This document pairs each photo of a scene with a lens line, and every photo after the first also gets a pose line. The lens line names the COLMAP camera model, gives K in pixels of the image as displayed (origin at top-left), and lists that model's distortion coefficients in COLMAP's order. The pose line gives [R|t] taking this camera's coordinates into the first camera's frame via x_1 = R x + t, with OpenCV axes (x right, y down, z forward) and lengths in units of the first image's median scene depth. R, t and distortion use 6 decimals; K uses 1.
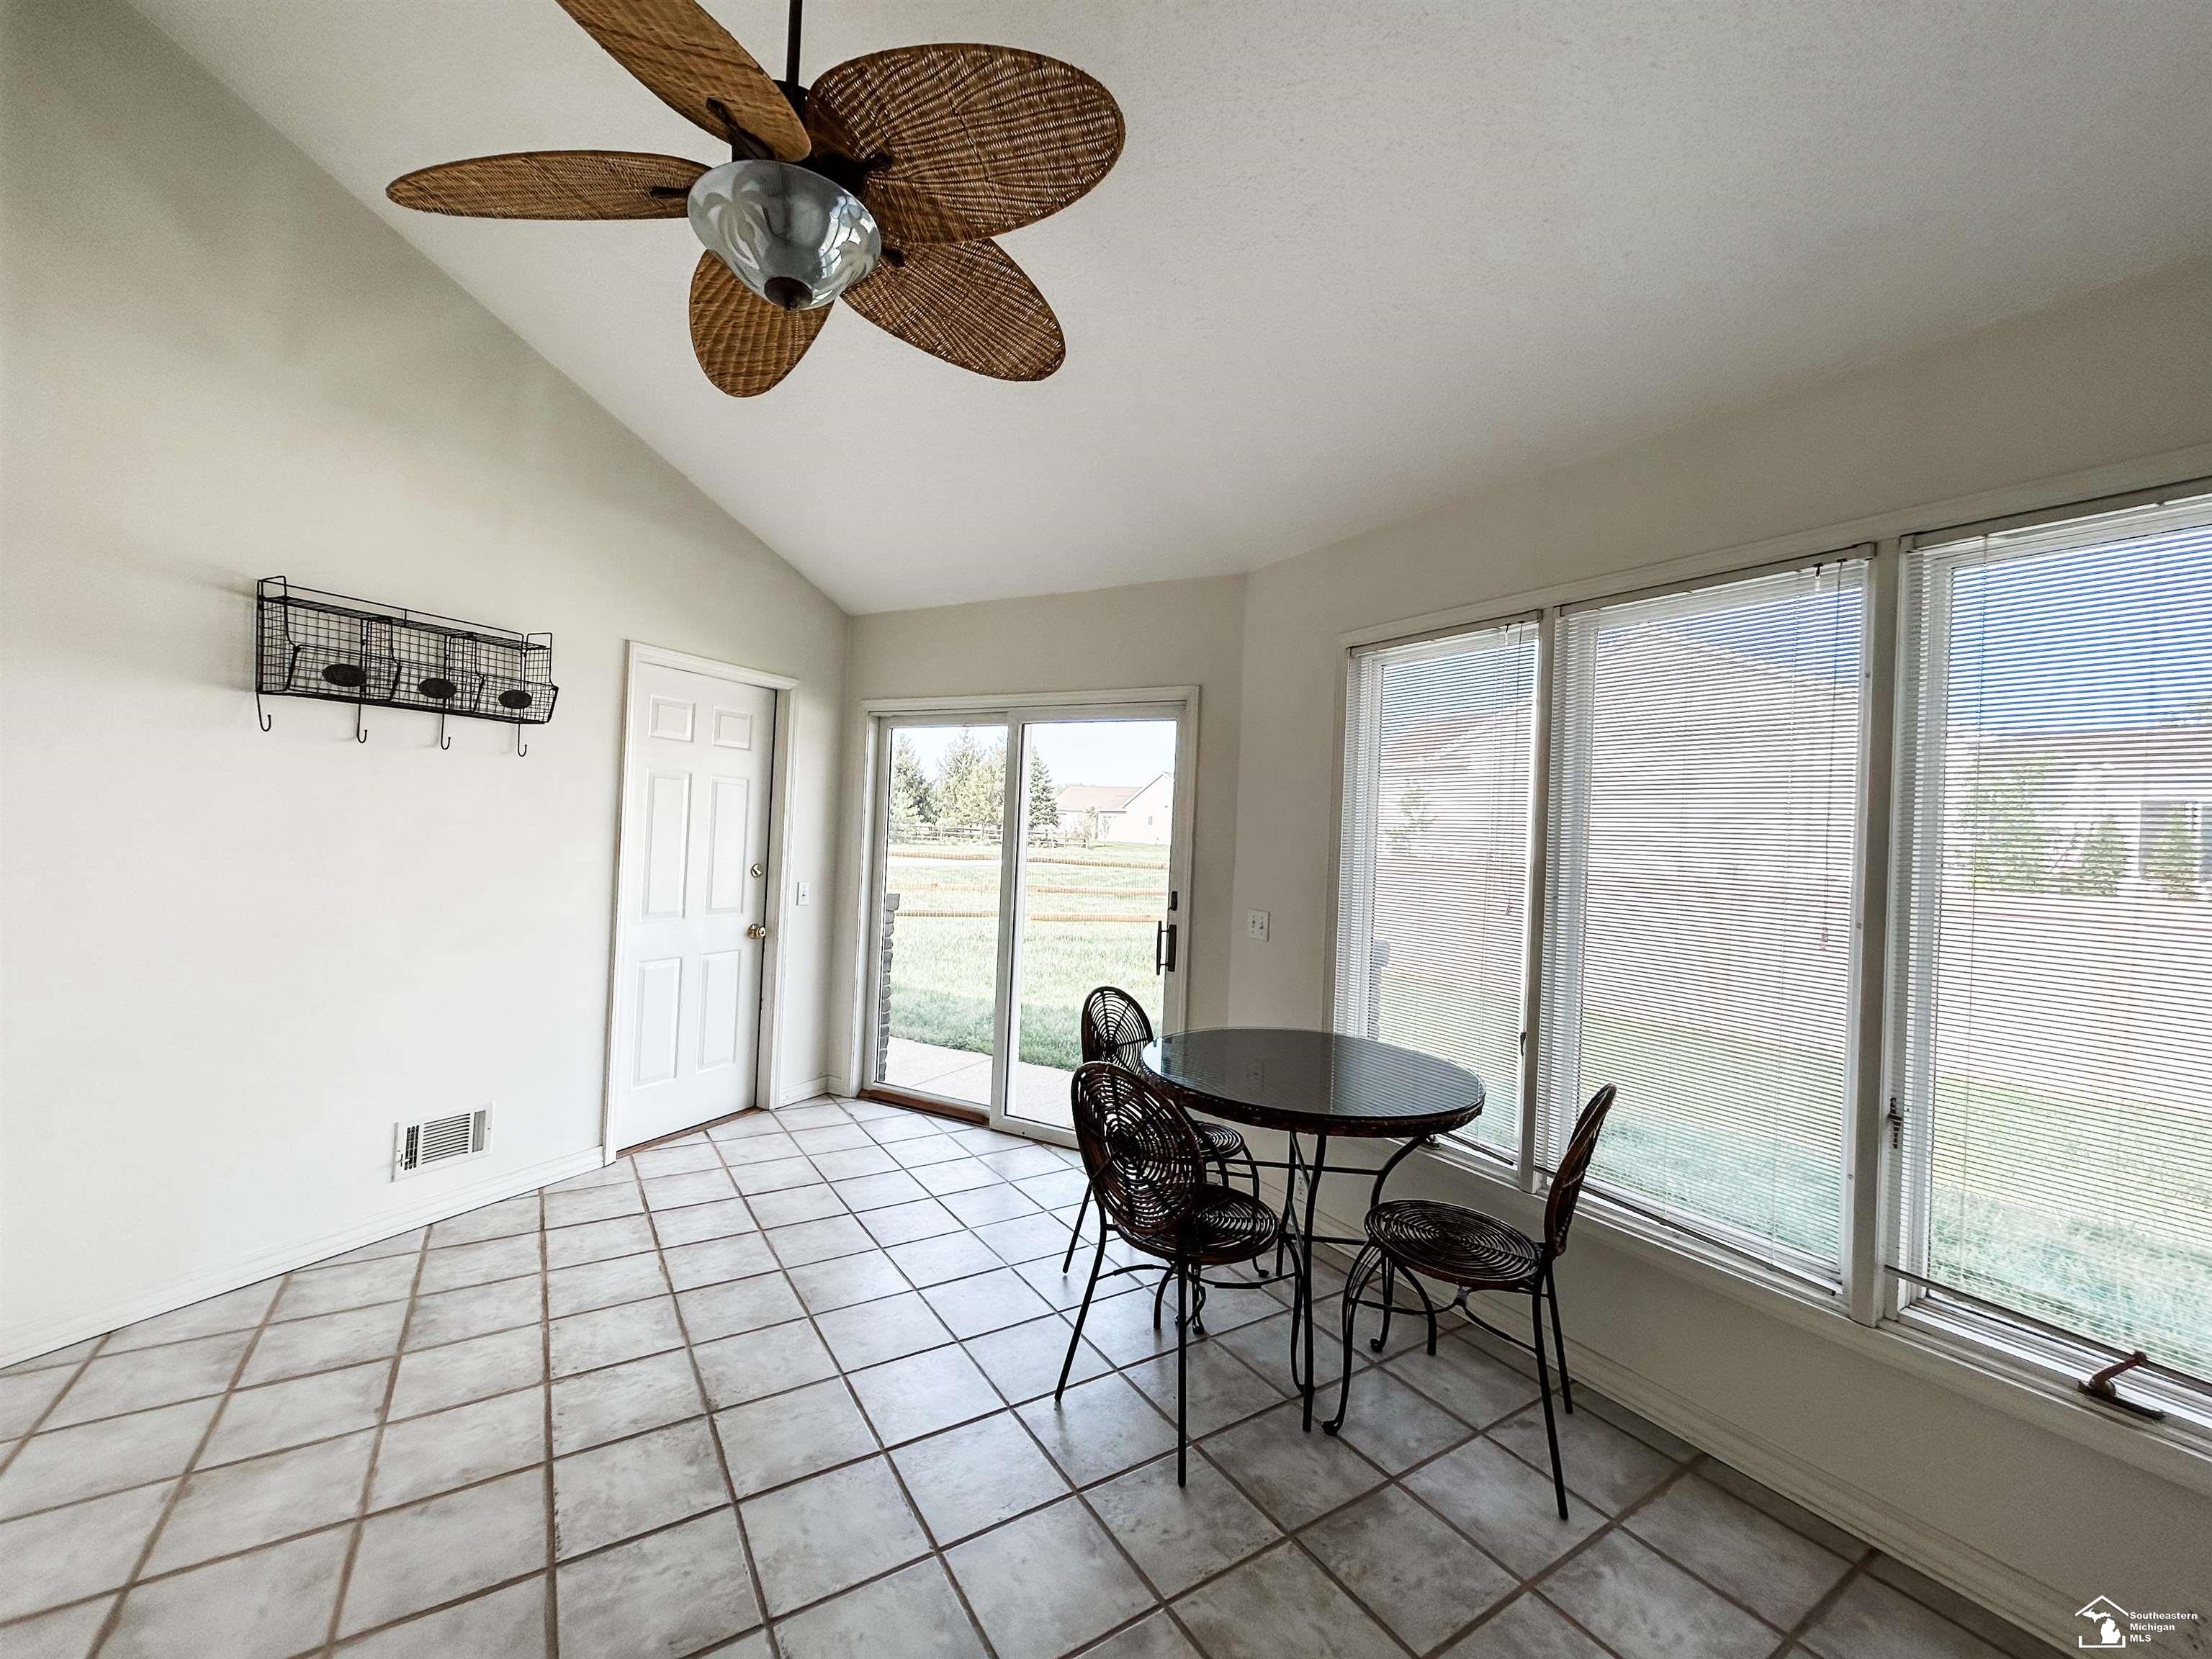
lens RADIAL K [[889.5, 0, 1106.0], [0, 889.5, 829.5], [0, 0, 1]] dist [0.000466, -0.000020]
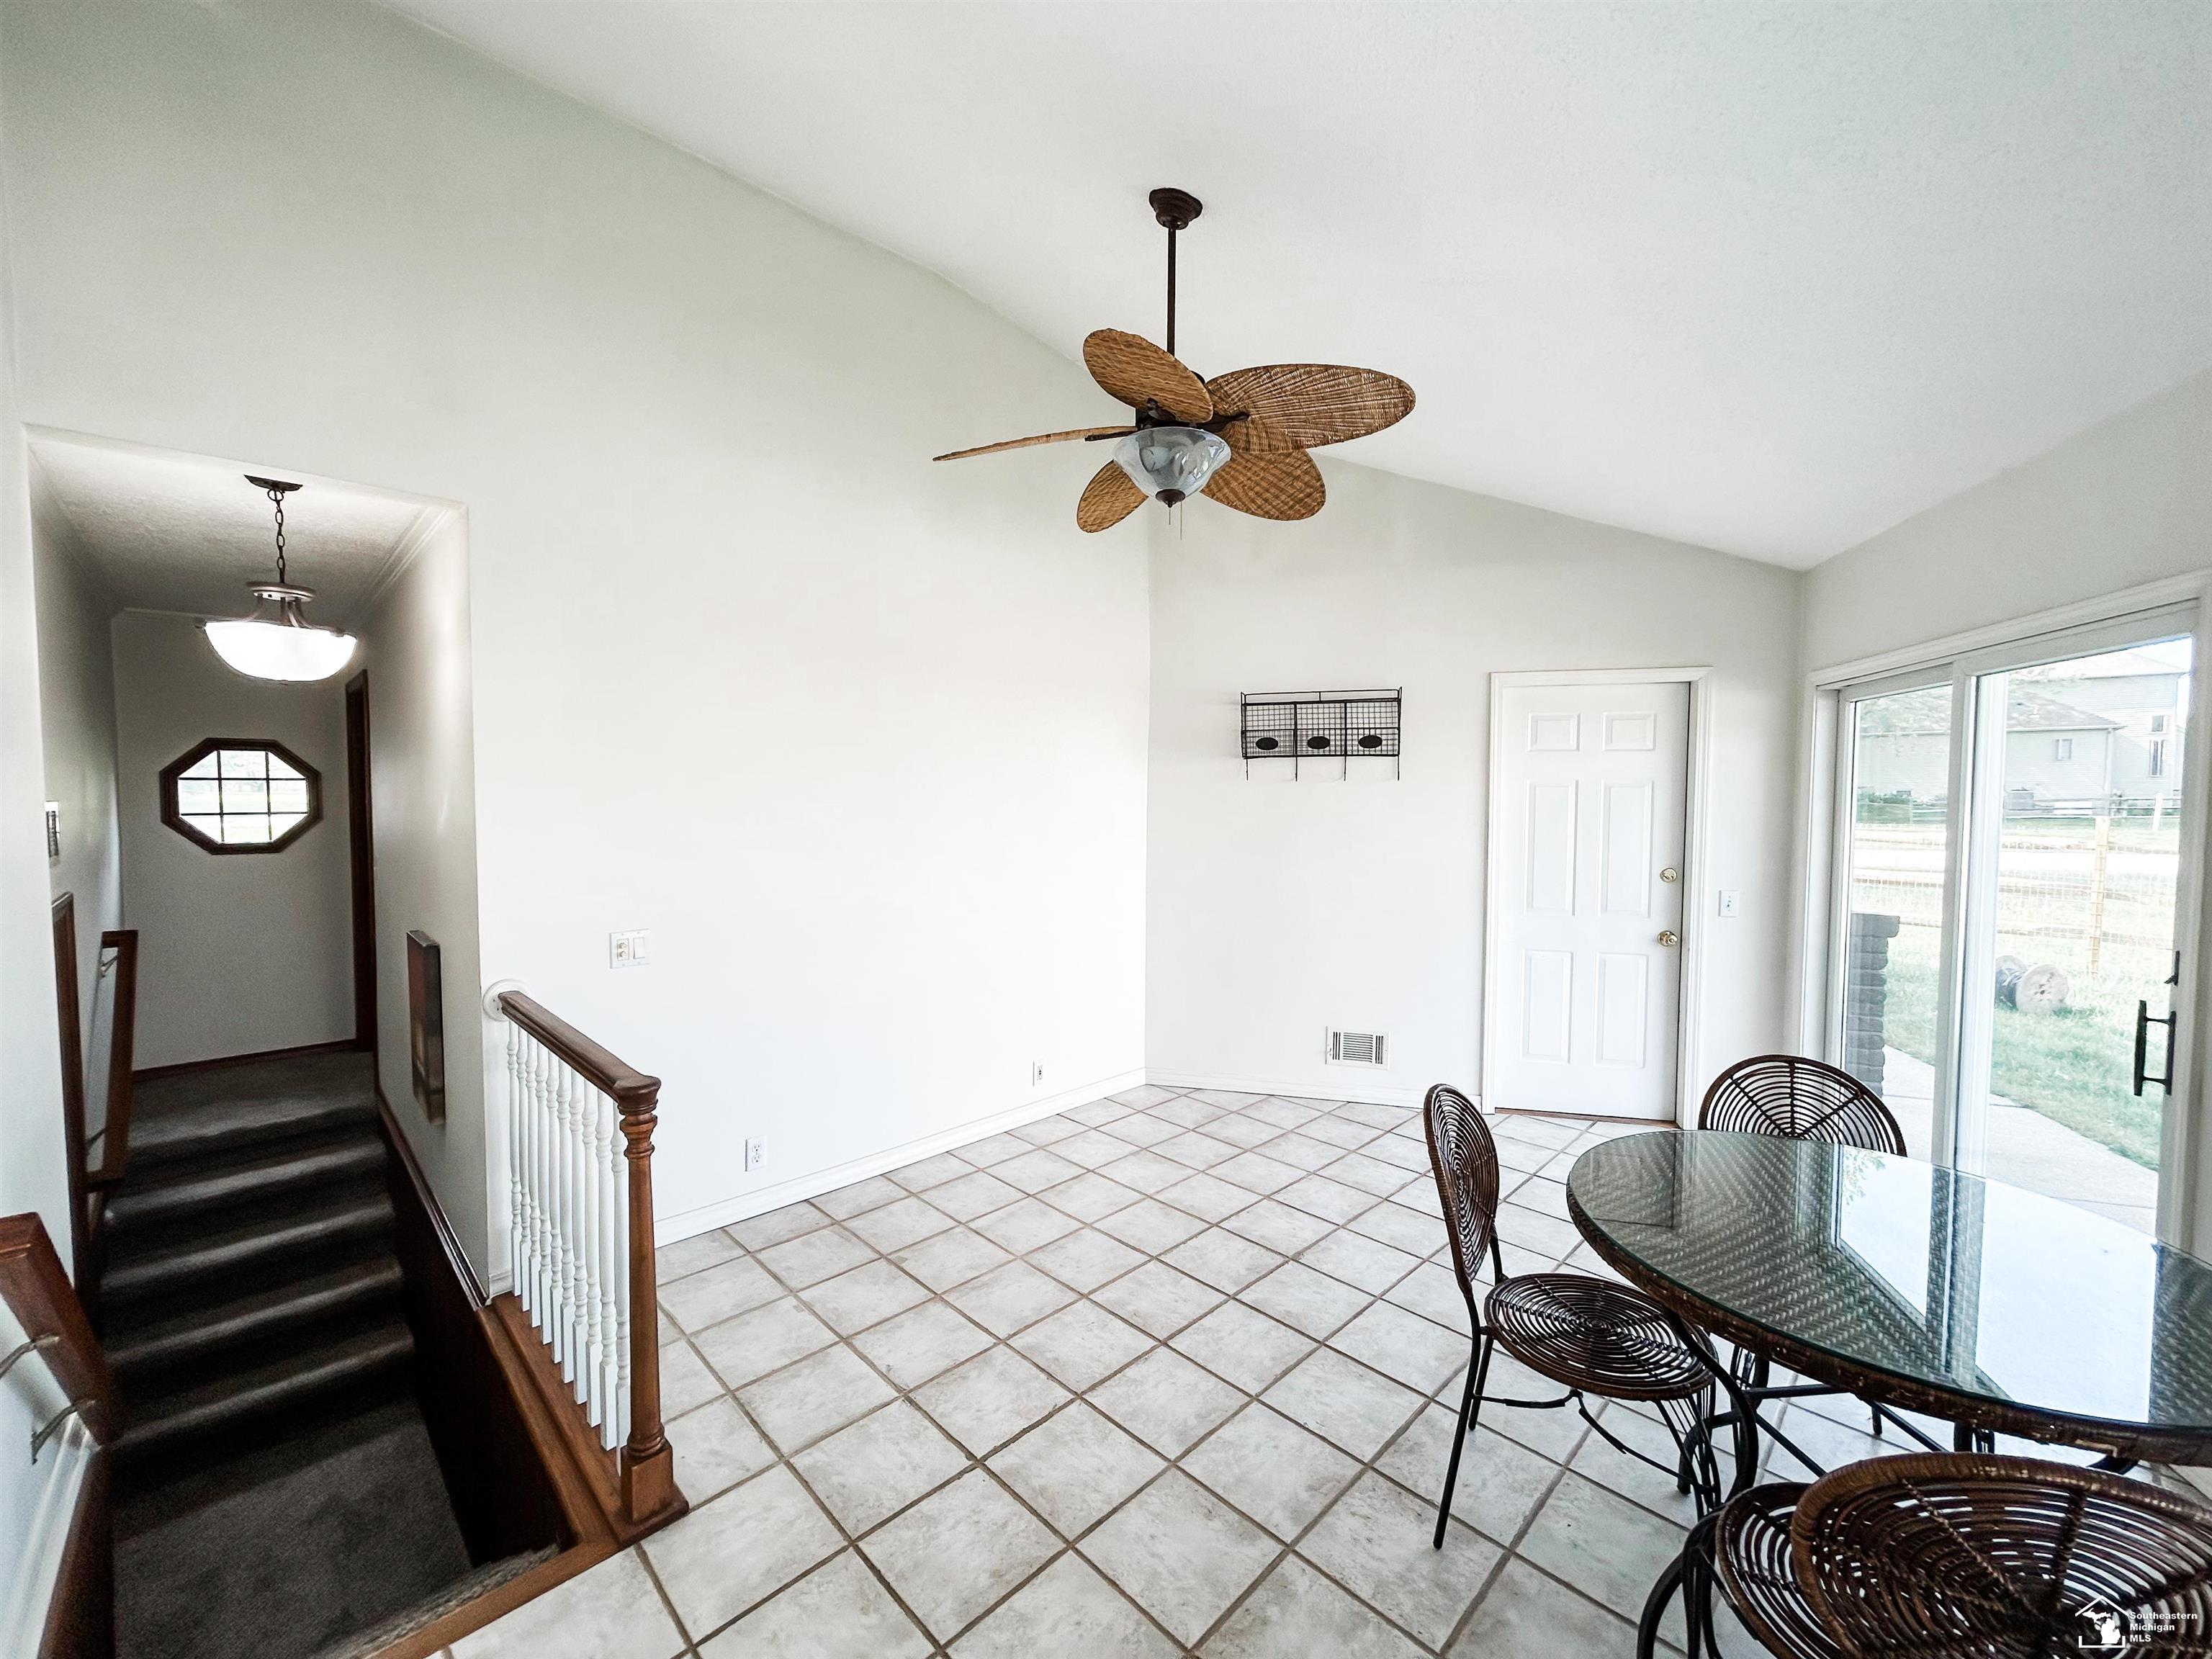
lens RADIAL K [[889.5, 0, 1106.0], [0, 889.5, 829.5], [0, 0, 1]] dist [0.000466, -0.000020]
pose [[0.206493, 0.002161, -0.978446, 0.573117], [0.009893, 0.999942, 0.004296, -0.017733], [0.978398, -0.010567, 0.206460, 0.289724]]
